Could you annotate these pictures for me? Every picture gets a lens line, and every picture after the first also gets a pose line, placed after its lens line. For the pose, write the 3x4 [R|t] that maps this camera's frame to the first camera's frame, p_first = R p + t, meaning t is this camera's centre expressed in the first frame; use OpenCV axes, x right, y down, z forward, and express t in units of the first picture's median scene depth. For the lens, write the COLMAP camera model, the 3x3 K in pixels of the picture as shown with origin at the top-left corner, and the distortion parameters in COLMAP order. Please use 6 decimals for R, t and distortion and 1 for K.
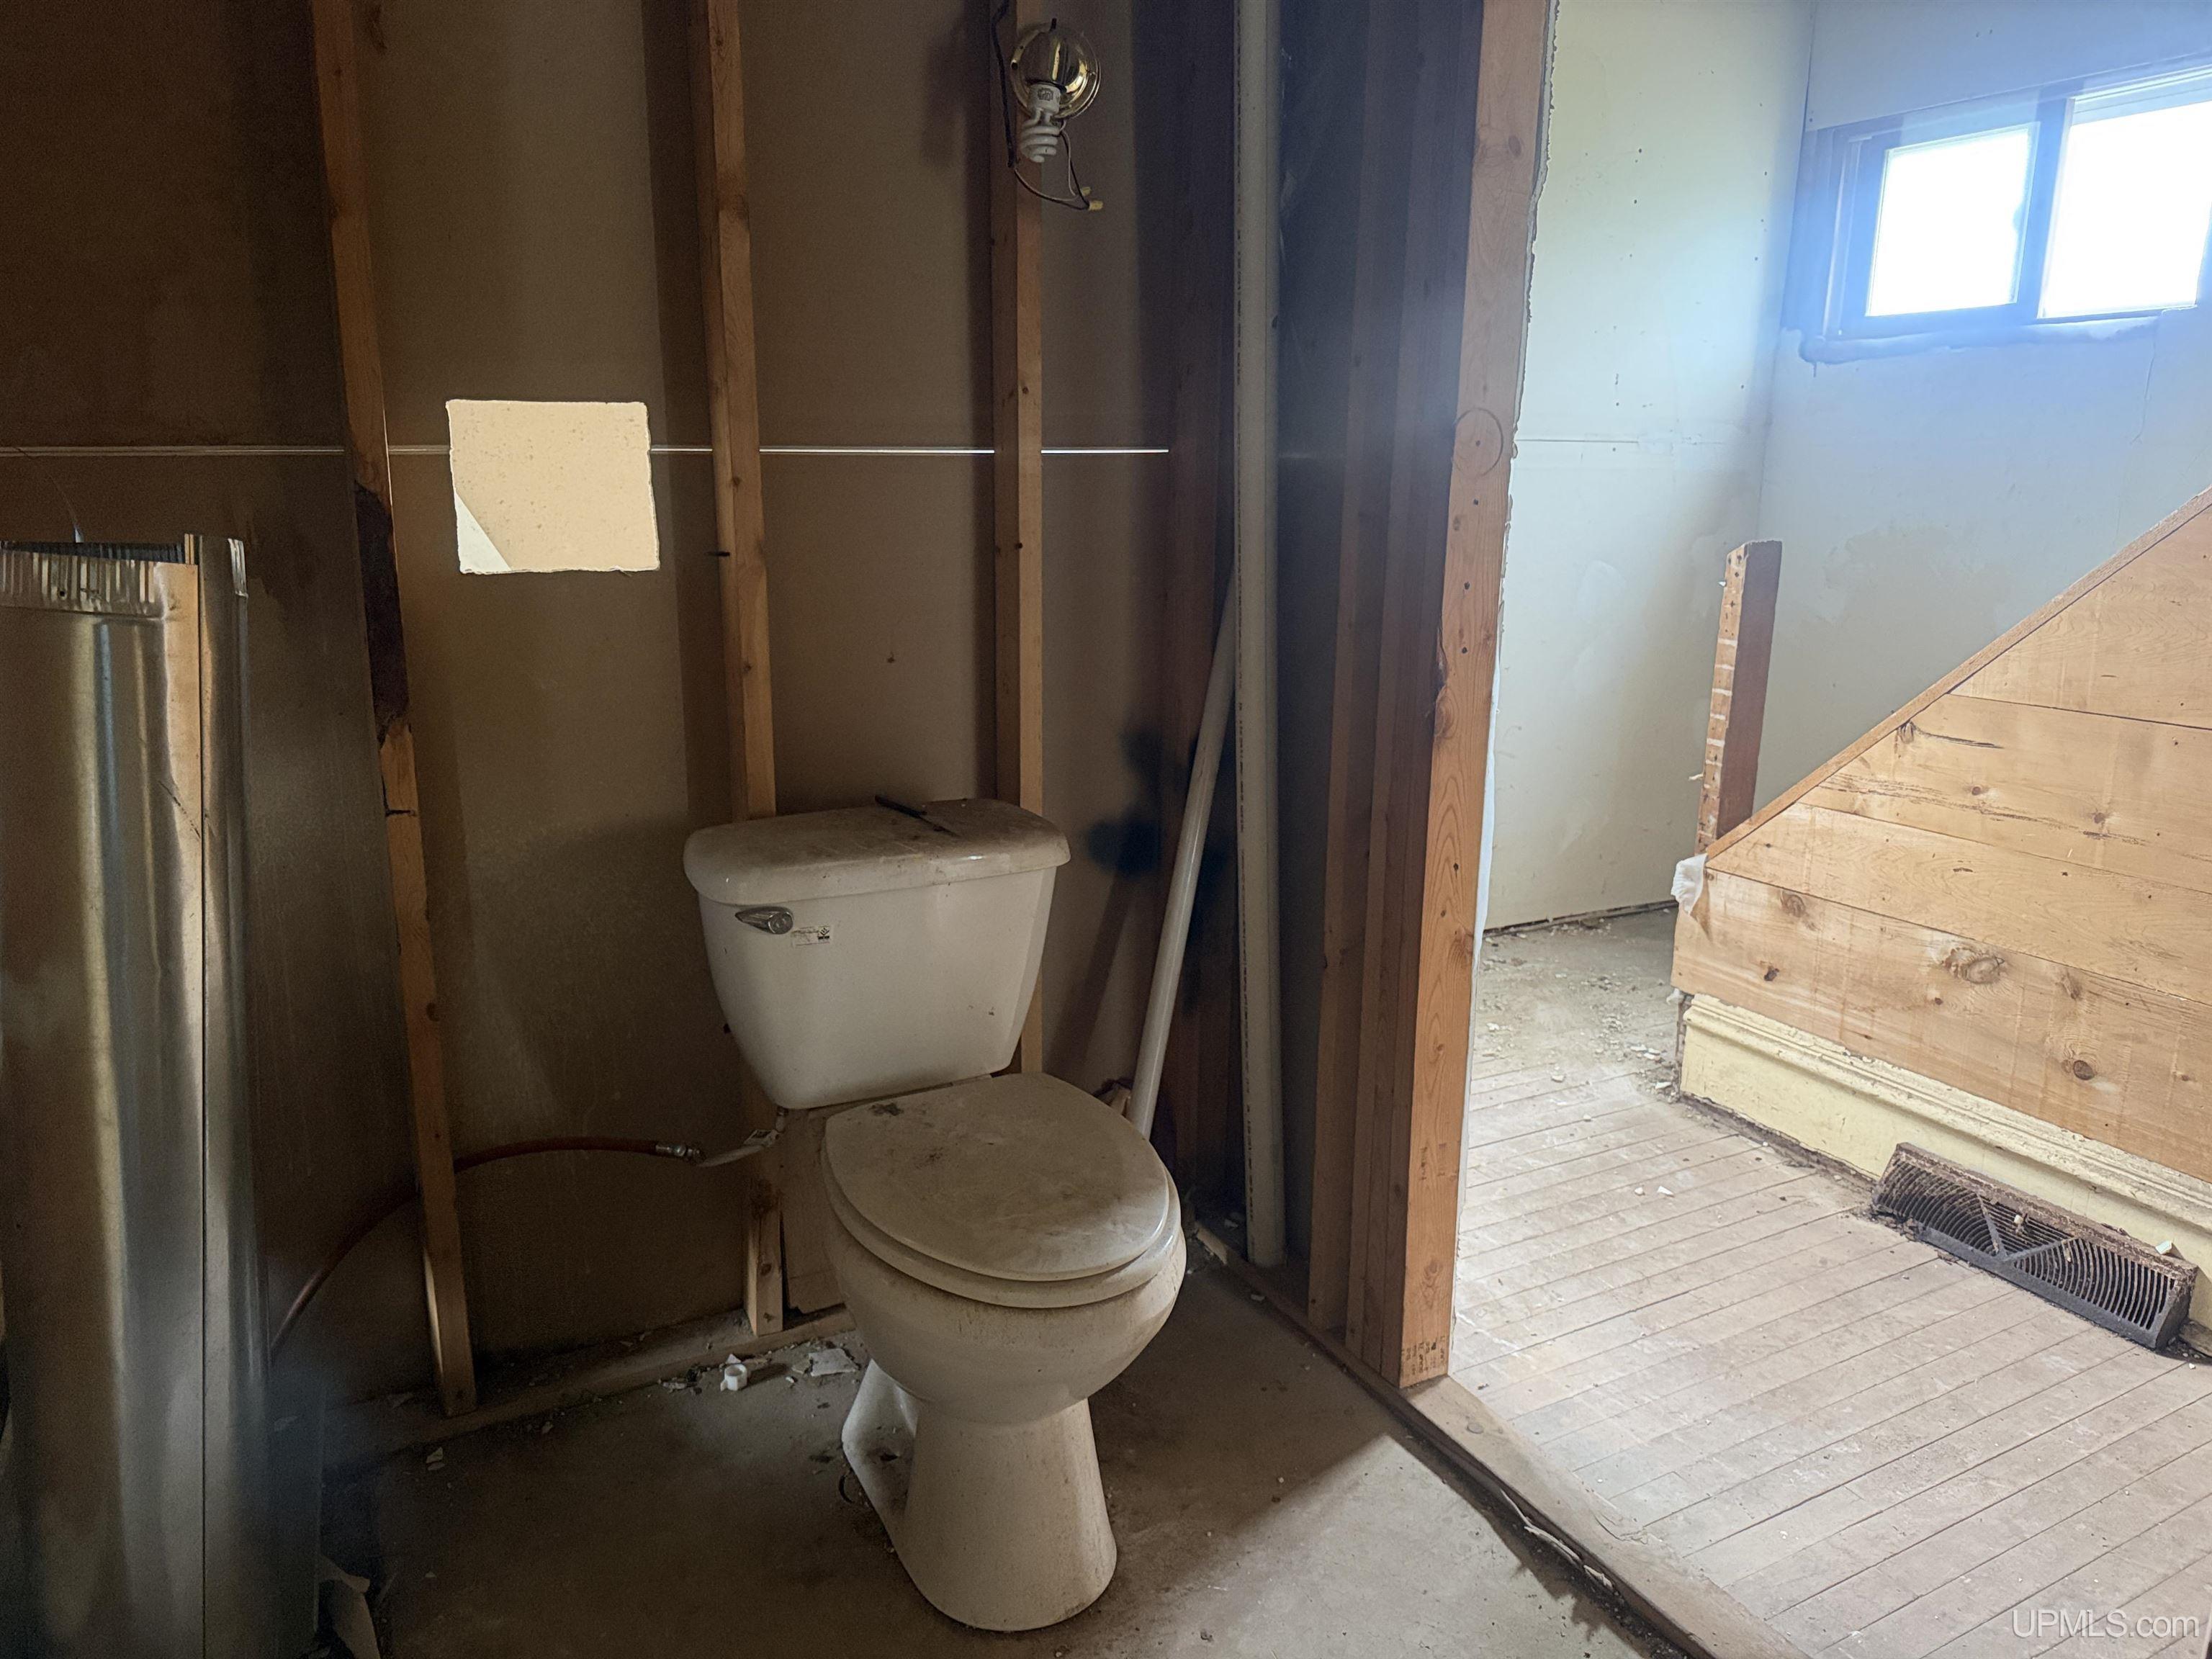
lens RADIAL K [[1552.1, 0, 1105.0], [0, 1552.1, 838.7], [0, 0, 1]] dist [0.058268, -0.077419]
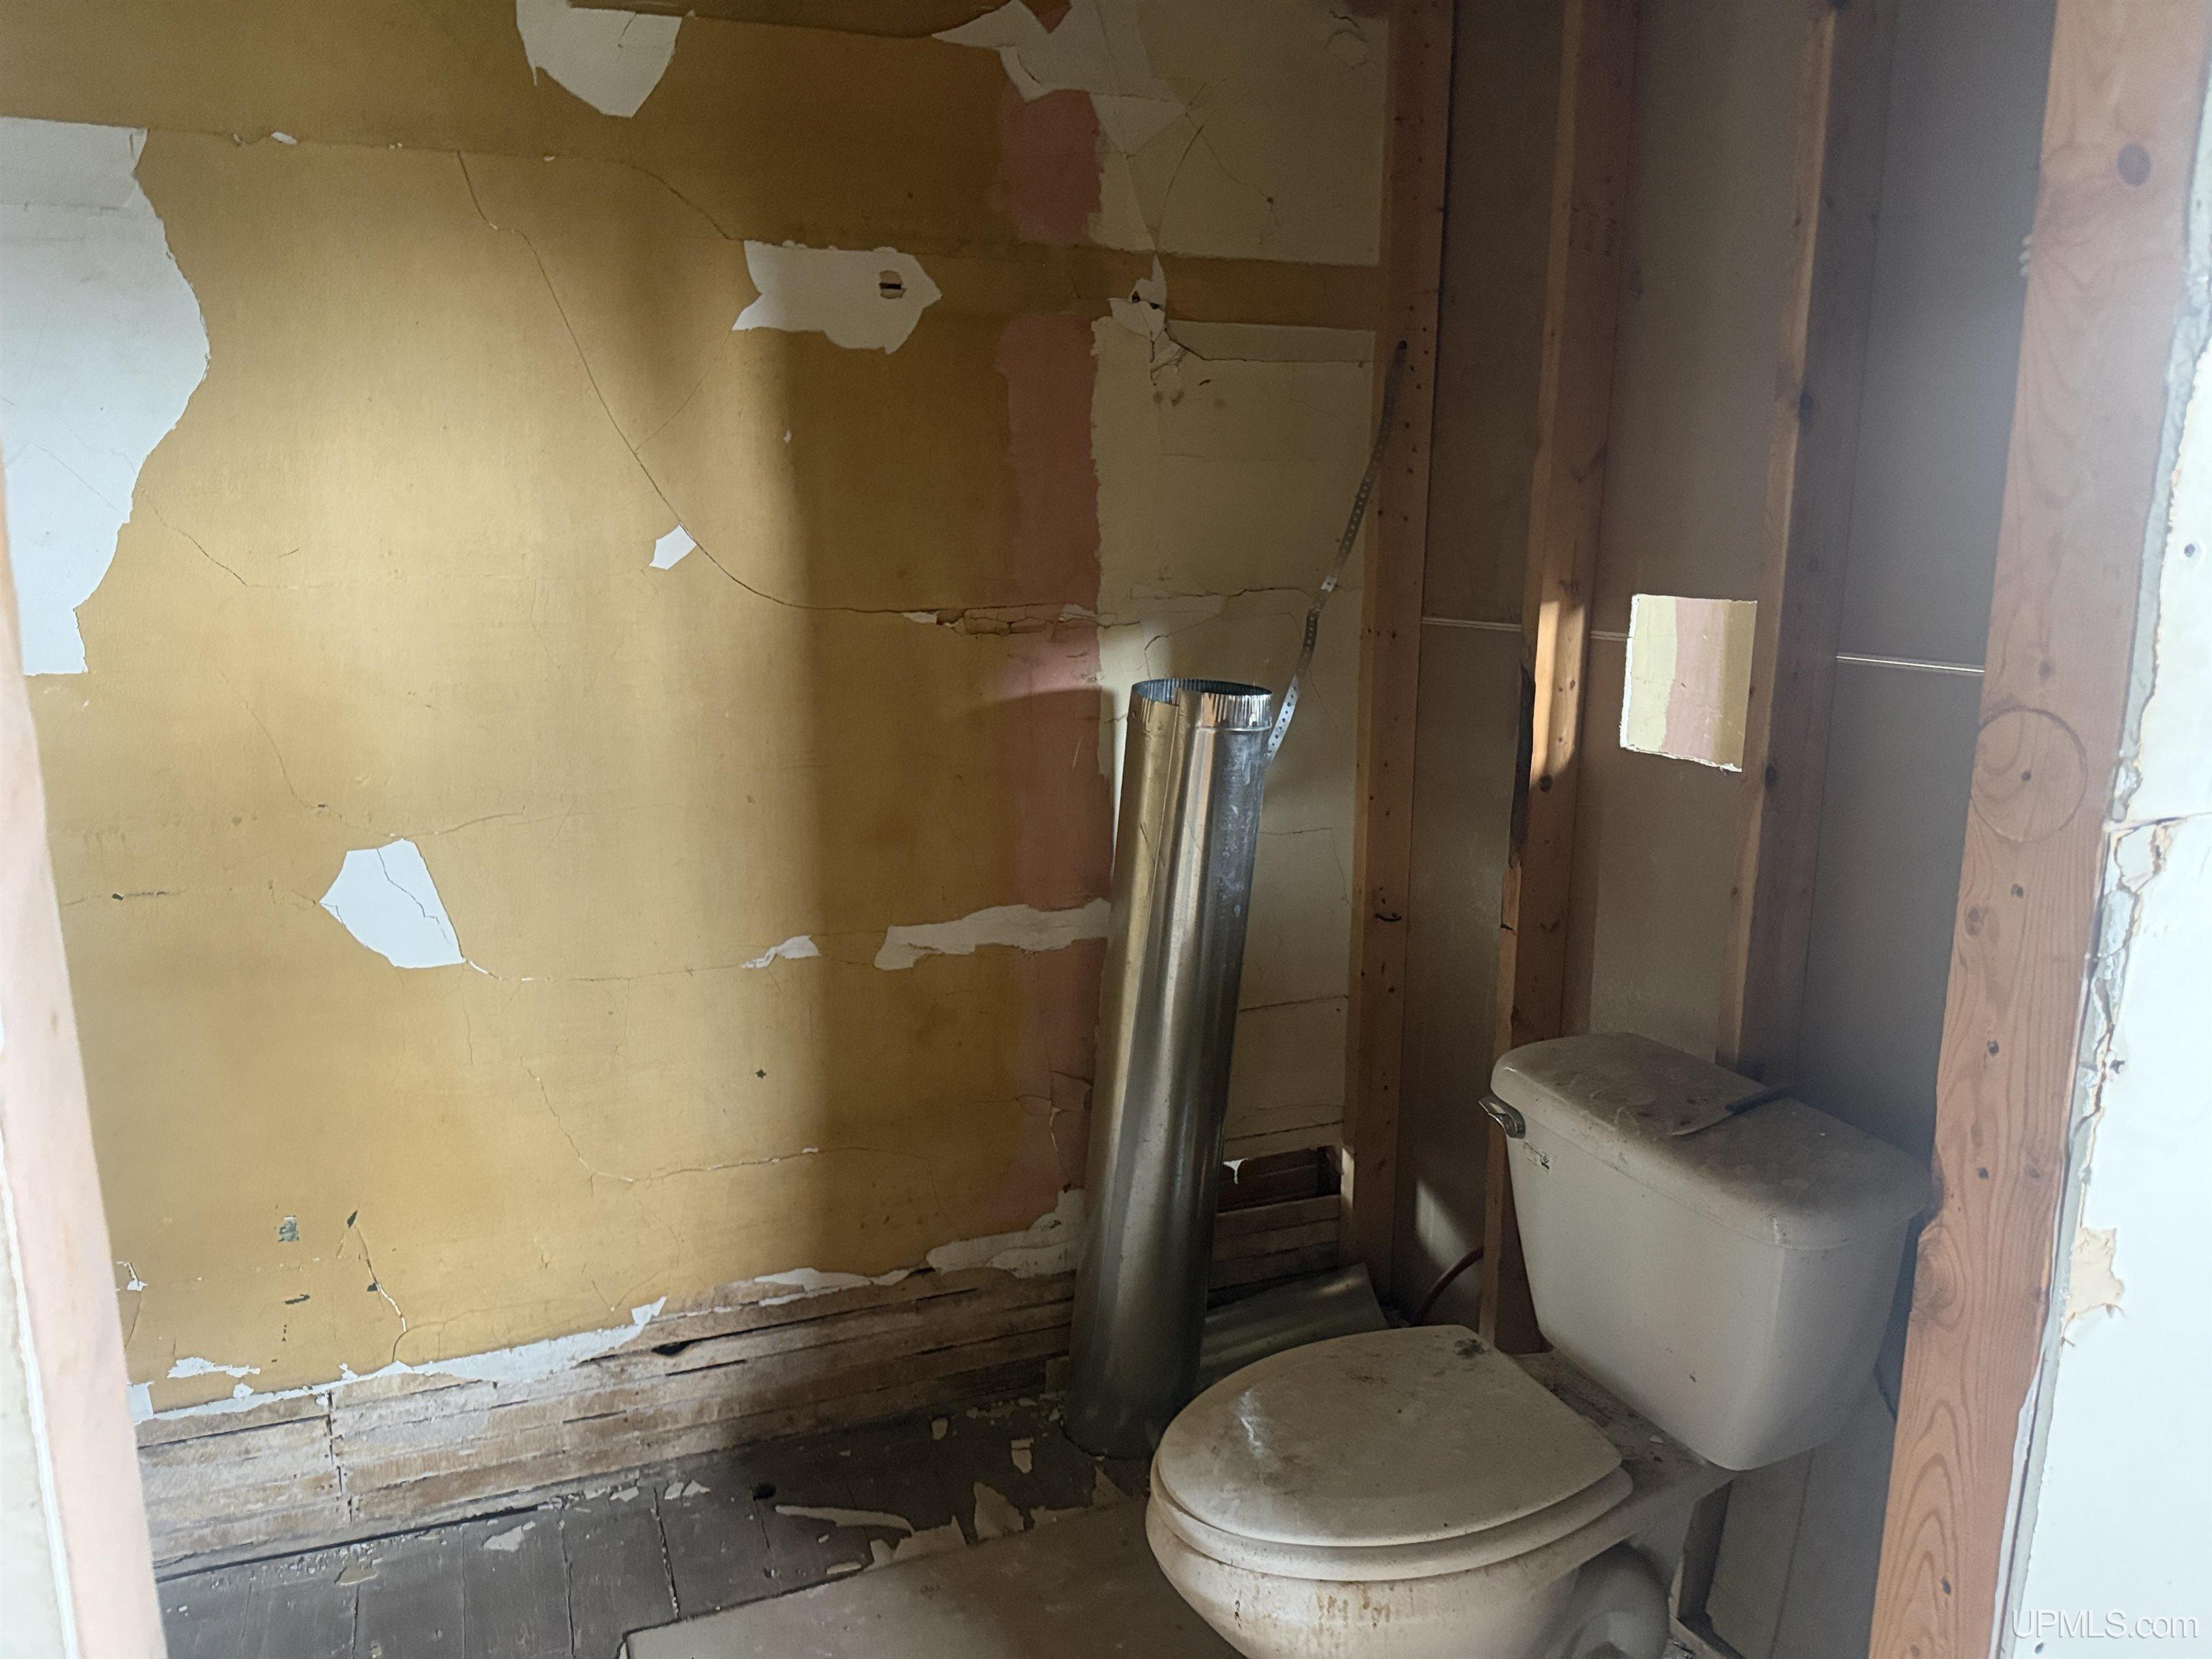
lens RADIAL K [[1552.1, 0, 1103.8], [0, 1552.1, 829.2], [0, 0, 1]] dist [0.058268, -0.077419]
pose [[-0.100352, 0.191777, -0.976295, 0.729699], [-0.246841, 0.945771, 0.211154, -0.262589], [0.963846, 0.262180, -0.047571, 0.732776]]
